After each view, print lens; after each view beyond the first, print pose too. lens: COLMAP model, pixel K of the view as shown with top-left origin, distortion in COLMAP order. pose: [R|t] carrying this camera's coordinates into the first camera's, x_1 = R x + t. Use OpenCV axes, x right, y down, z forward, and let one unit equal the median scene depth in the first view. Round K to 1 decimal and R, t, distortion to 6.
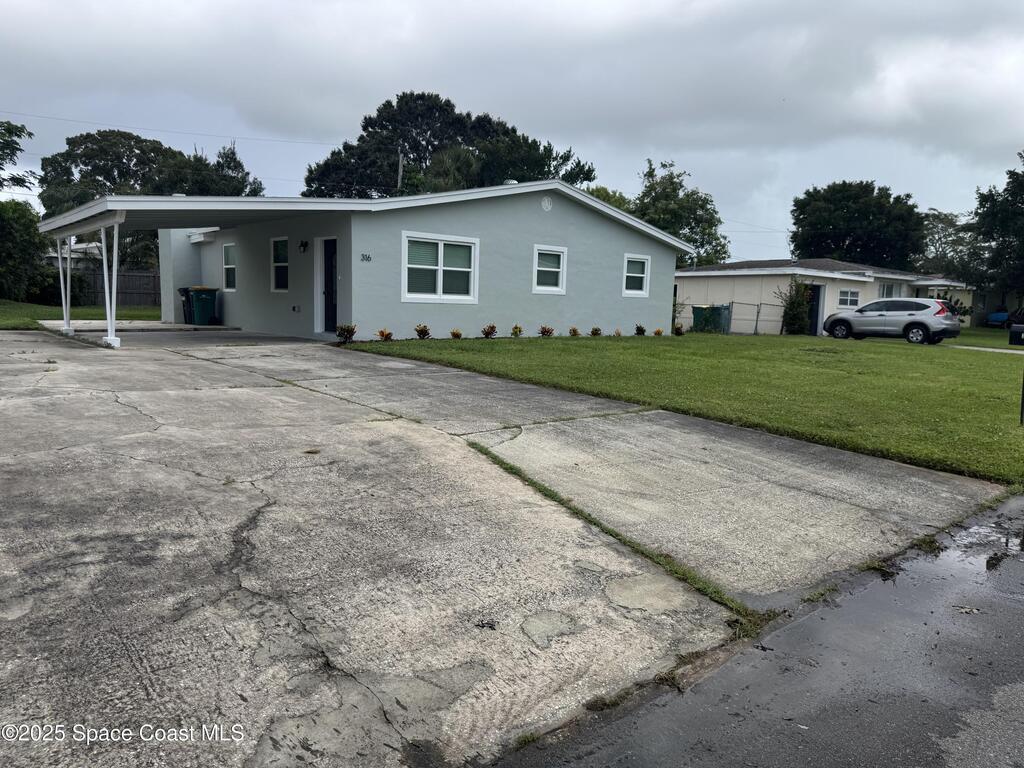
lens RADIAL K [[706.4, 0, 512.5], [0, 706.4, 388.3], [0, 0, 1]] dist [-0.000619, -0.001109]
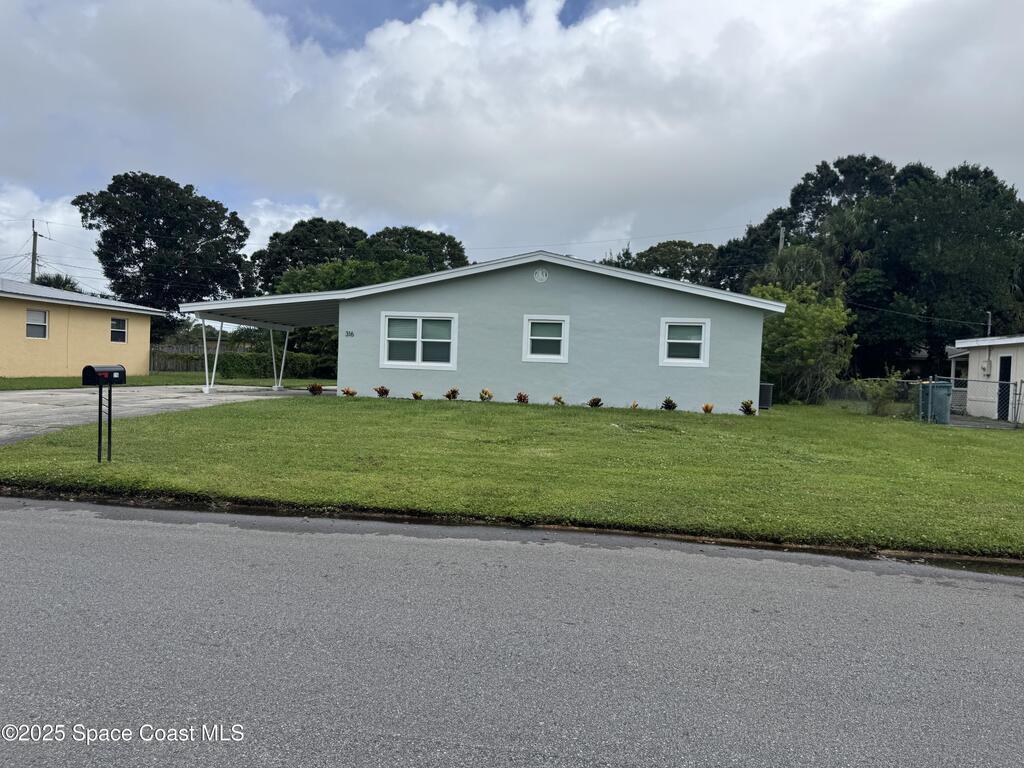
lens RADIAL K [[706.4, 0, 512.6], [0, 706.4, 381.9], [0, 0, 1]] dist [-0.000619, -0.001109]
pose [[0.633470, 0.007368, -0.773732, 0.901735], [-0.111115, 0.990457, -0.081540, -0.021261], [0.765747, 0.137626, 0.628244, 0.382136]]
